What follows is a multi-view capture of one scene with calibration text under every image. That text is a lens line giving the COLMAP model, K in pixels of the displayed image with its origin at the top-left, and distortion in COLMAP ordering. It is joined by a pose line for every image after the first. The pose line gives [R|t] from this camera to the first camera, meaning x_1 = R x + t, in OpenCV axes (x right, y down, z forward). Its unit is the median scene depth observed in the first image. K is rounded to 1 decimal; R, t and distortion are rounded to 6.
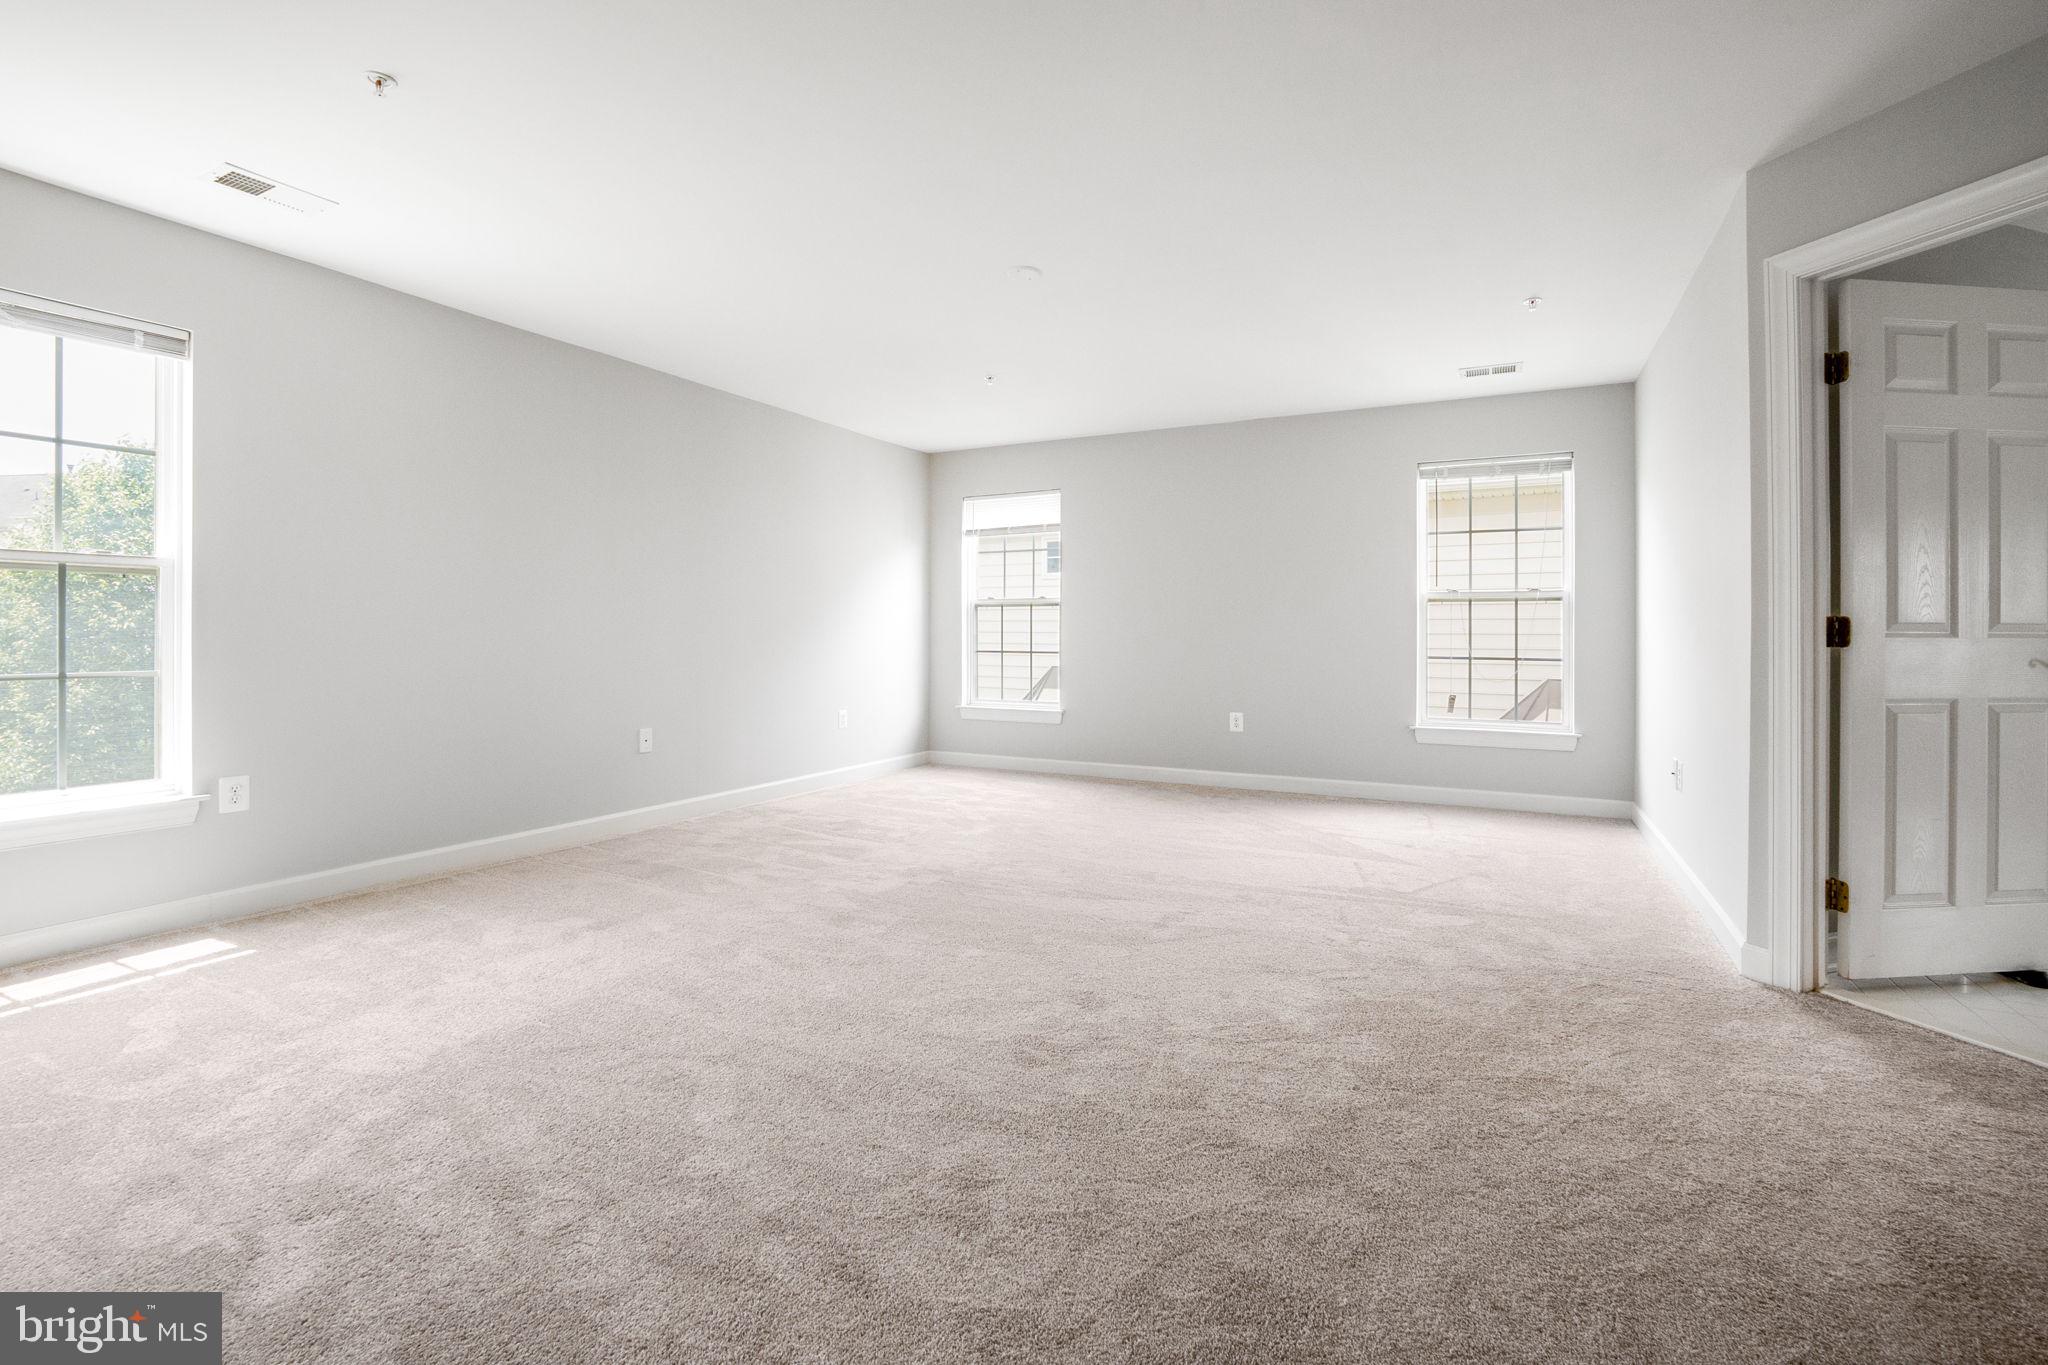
lens RADIAL K [[917.9, 0, 1025.4], [0, 917.9, 636.5], [0, 0, 1]] dist [-0.028399, 0.002737]
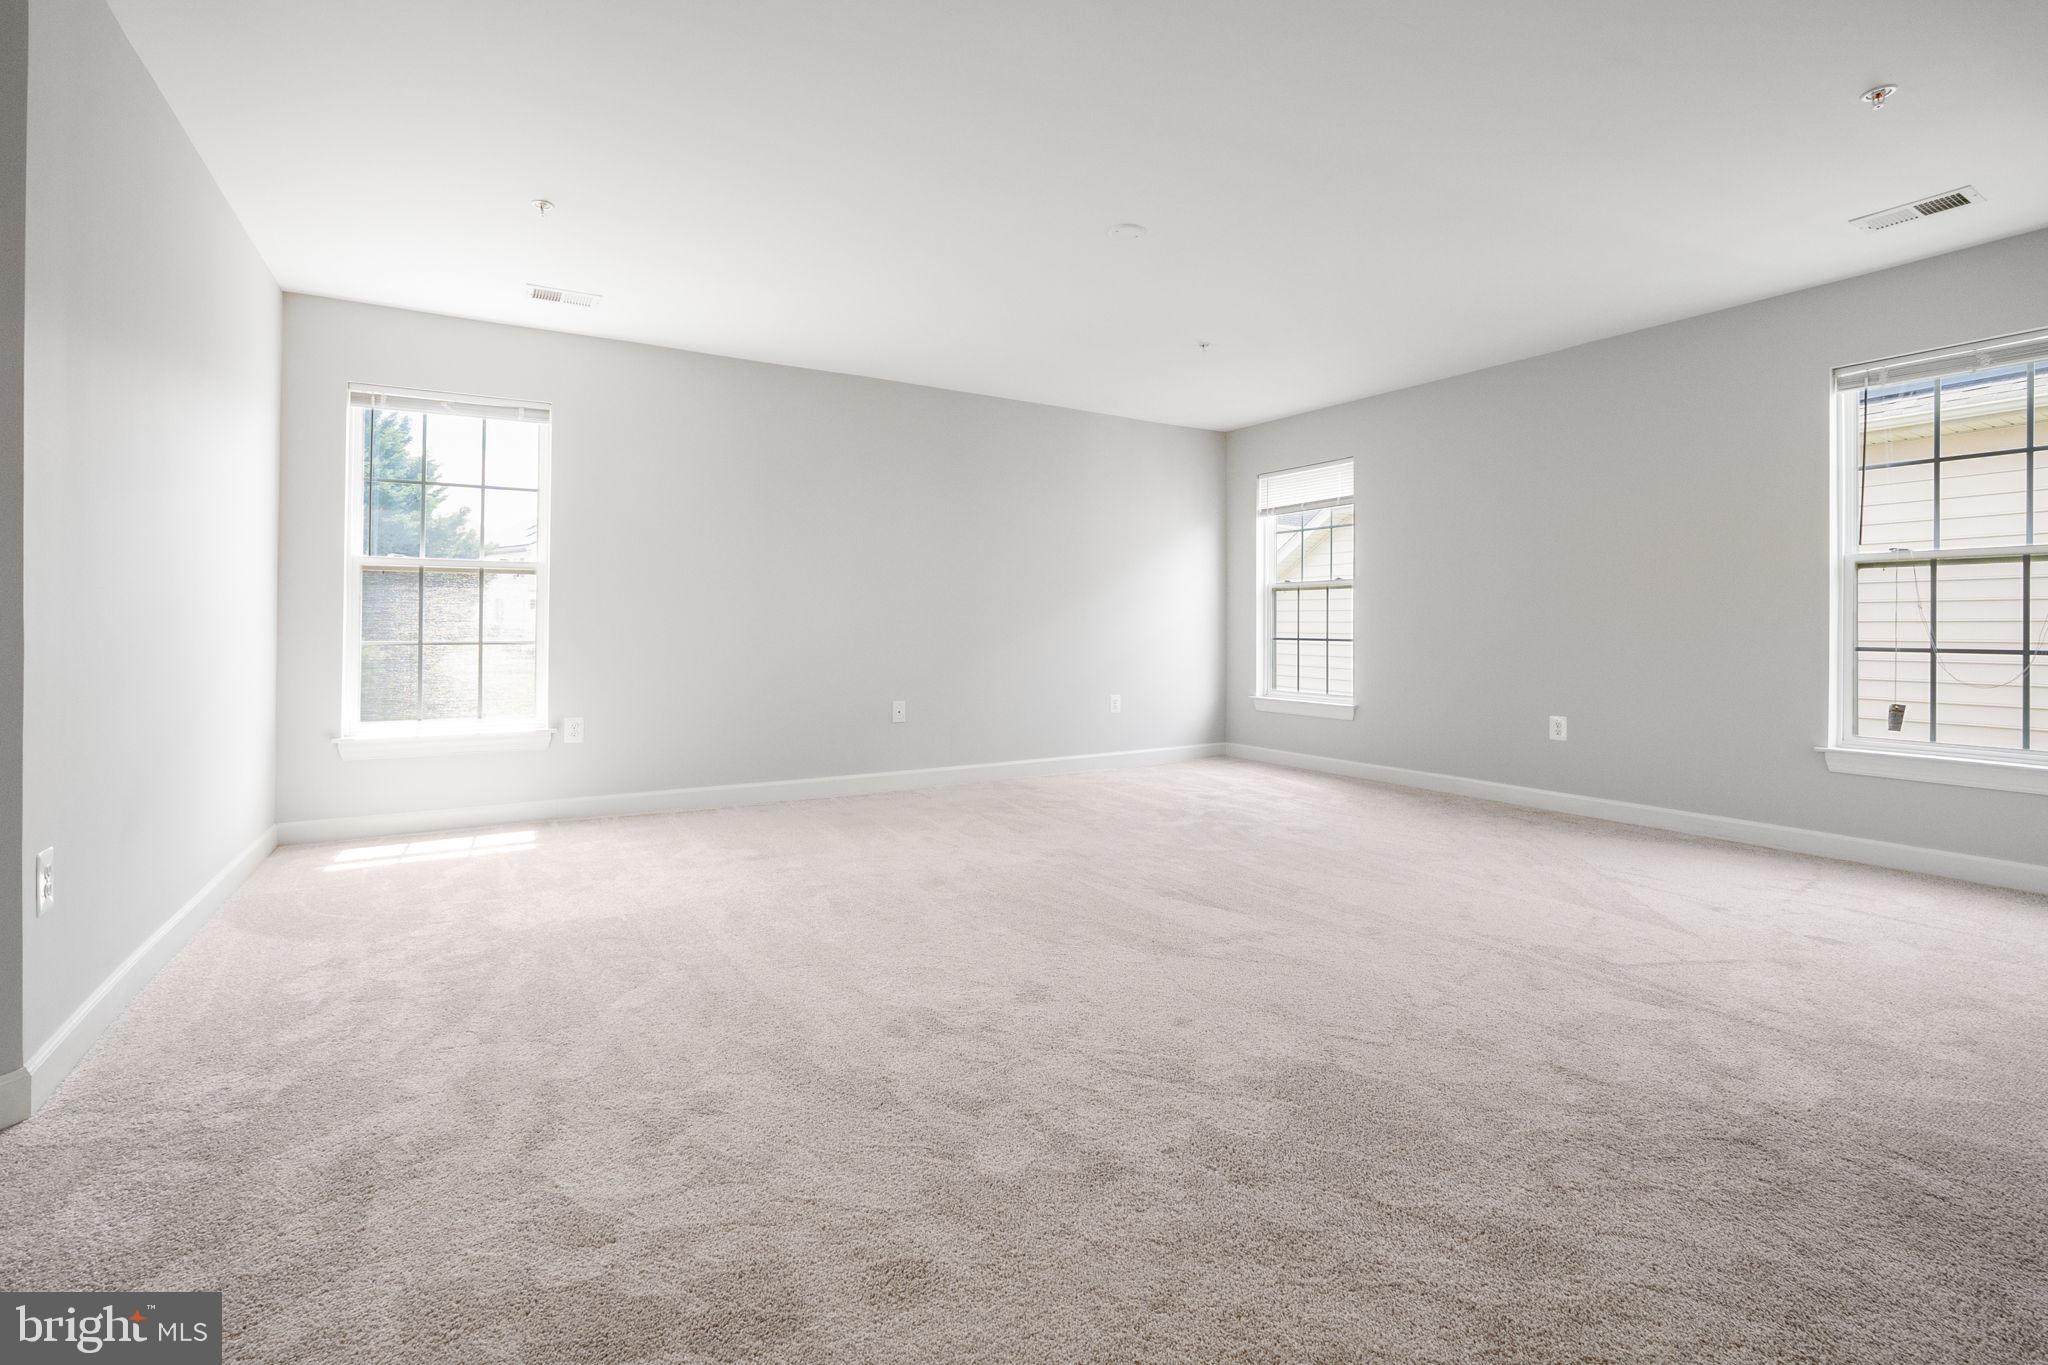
lens RADIAL K [[917.9, 0, 1021.2], [0, 917.9, 629.3], [0, 0, 1]] dist [-0.028399, 0.002737]
pose [[0.849090, 0.000272, -0.528249, 0.266999], [-0.002526, 0.999991, -0.003545, 0.012668], [0.528243, 0.004344, 0.849082, 0.092643]]
